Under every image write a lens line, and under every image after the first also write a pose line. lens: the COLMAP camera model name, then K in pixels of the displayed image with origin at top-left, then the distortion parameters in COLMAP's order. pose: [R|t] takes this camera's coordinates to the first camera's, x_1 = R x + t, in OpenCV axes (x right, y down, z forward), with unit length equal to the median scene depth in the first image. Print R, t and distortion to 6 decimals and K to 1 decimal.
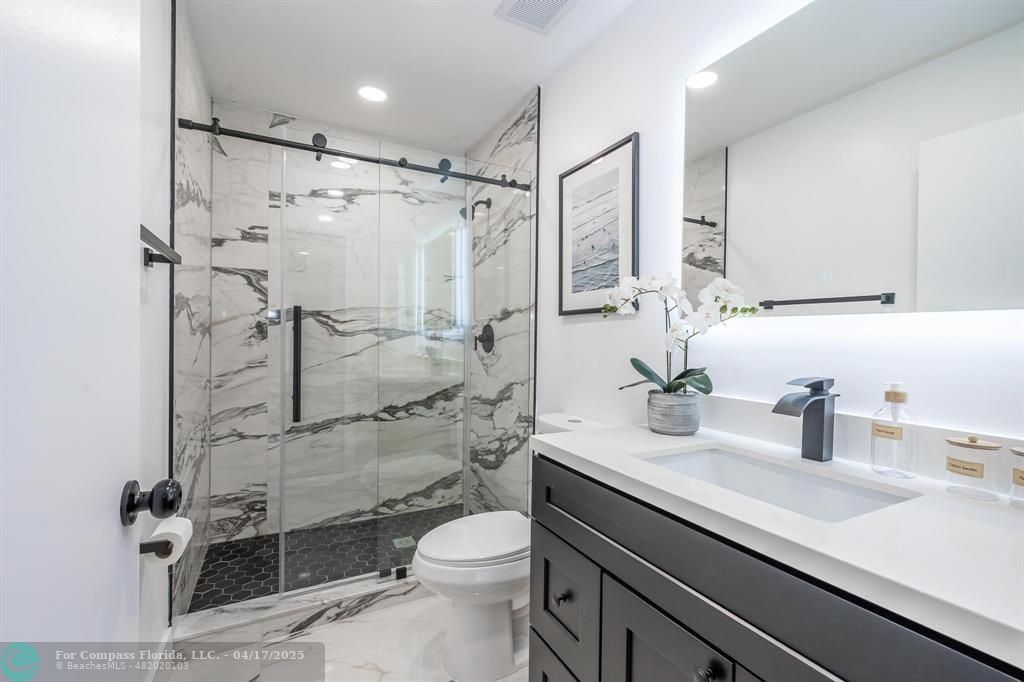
lens RADIAL K [[462.0, 0, 513.0], [0, 462.0, 340.3], [0, 0, 1]] dist [0.000275, -0.000435]
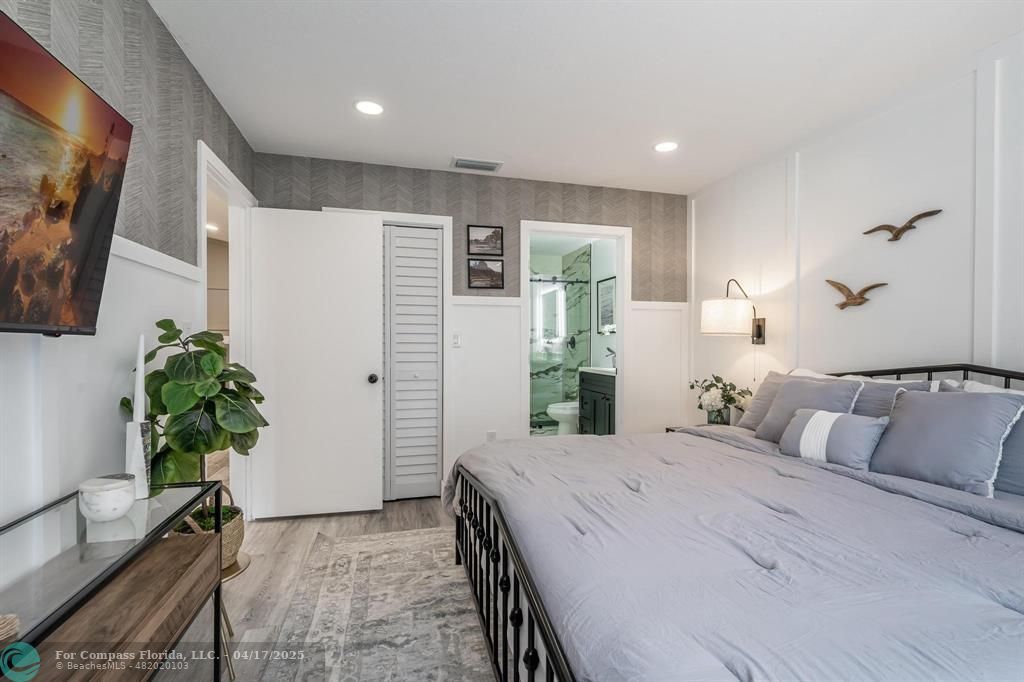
lens RADIAL K [[462.0, 0, 513.8], [0, 462.0, 340.5], [0, 0, 1]] dist [0.000275, -0.000435]
pose [[0.976760, -0.009960, -0.214104, 0.138950], [0.007569, 0.999900, -0.011982, 0.009502], [0.214202, 0.010083, 0.976737, -1.197814]]
